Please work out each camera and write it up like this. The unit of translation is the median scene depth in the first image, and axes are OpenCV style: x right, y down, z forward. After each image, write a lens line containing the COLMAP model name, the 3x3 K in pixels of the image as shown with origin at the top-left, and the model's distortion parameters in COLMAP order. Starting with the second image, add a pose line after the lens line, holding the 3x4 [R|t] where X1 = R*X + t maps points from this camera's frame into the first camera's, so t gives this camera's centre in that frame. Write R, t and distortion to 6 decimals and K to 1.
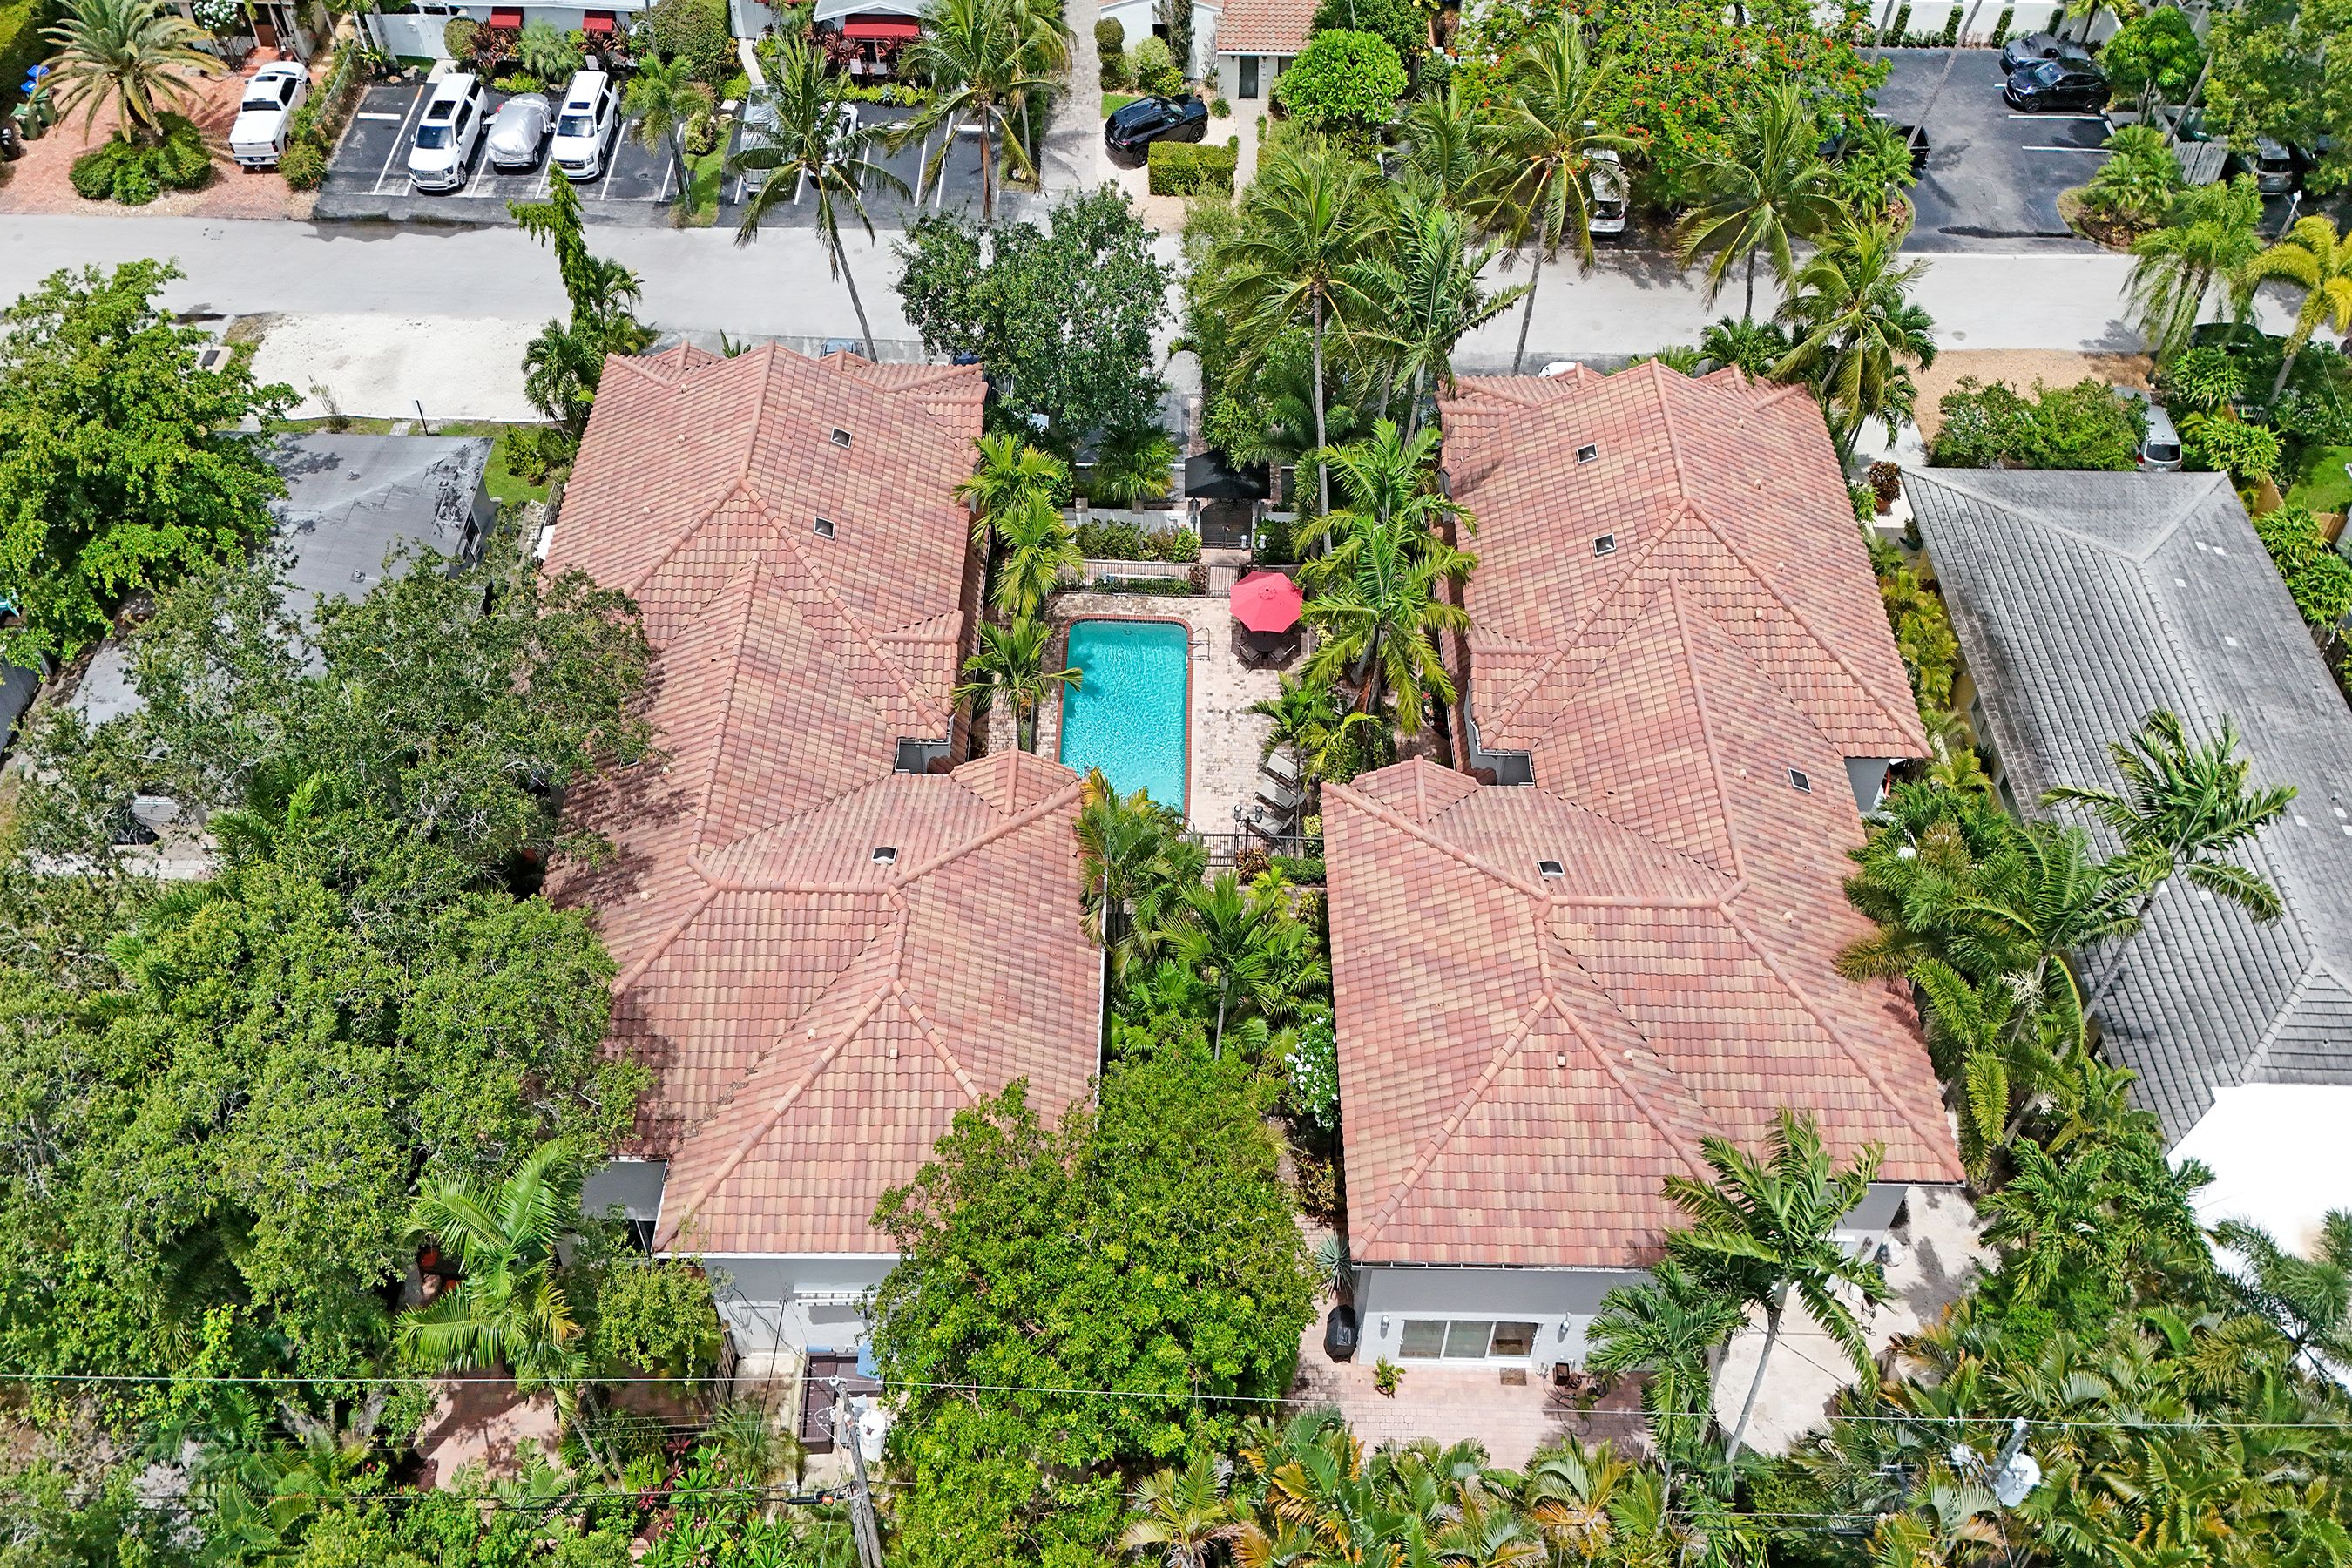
lens RADIAL K [[1815.9, 0, 1170.4], [0, 1815.9, 953.5], [0, 0, 1]] dist [0.061479, -0.001840]
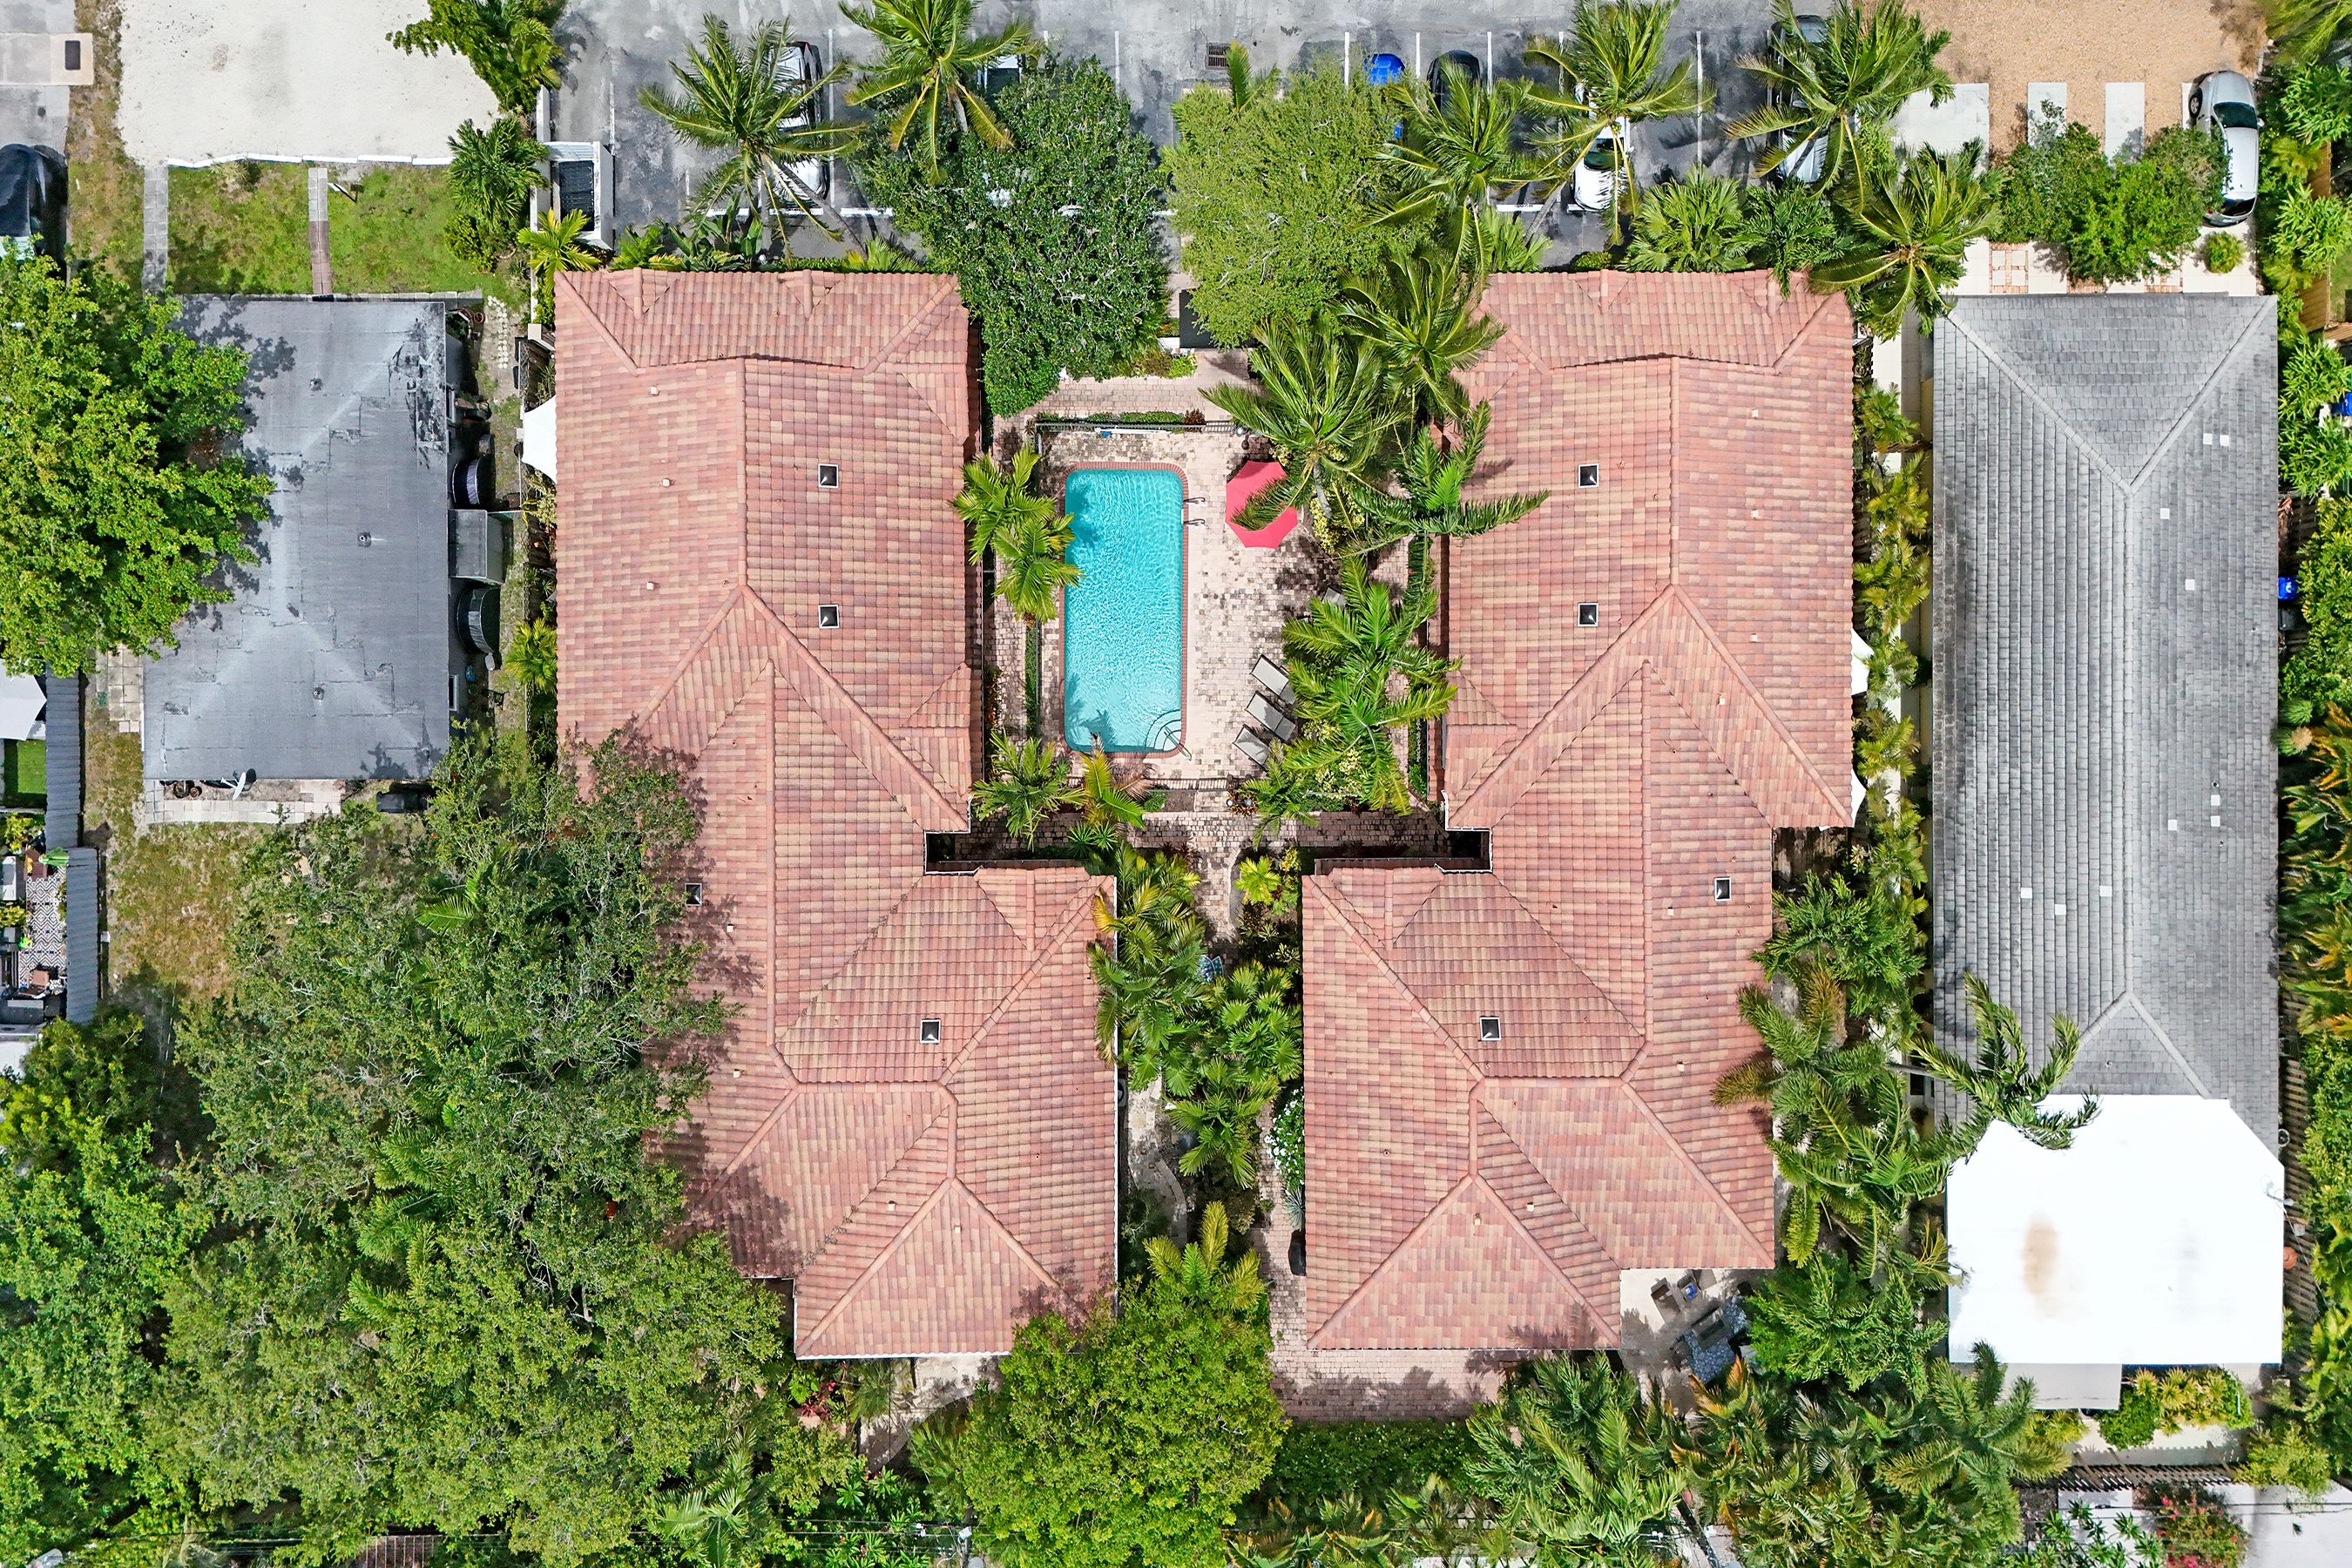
lens RADIAL K [[1790.7, 0, 1166.0], [0, 1790.7, 715.4], [0, 0, 1]] dist [0.073079, -0.071143]
pose [[0.999929, -0.011352, -0.003615, 0.002471], [0.011251, 0.800062, 0.599812, -0.760402], [-0.003917, -0.599810, 0.800133, 0.151437]]
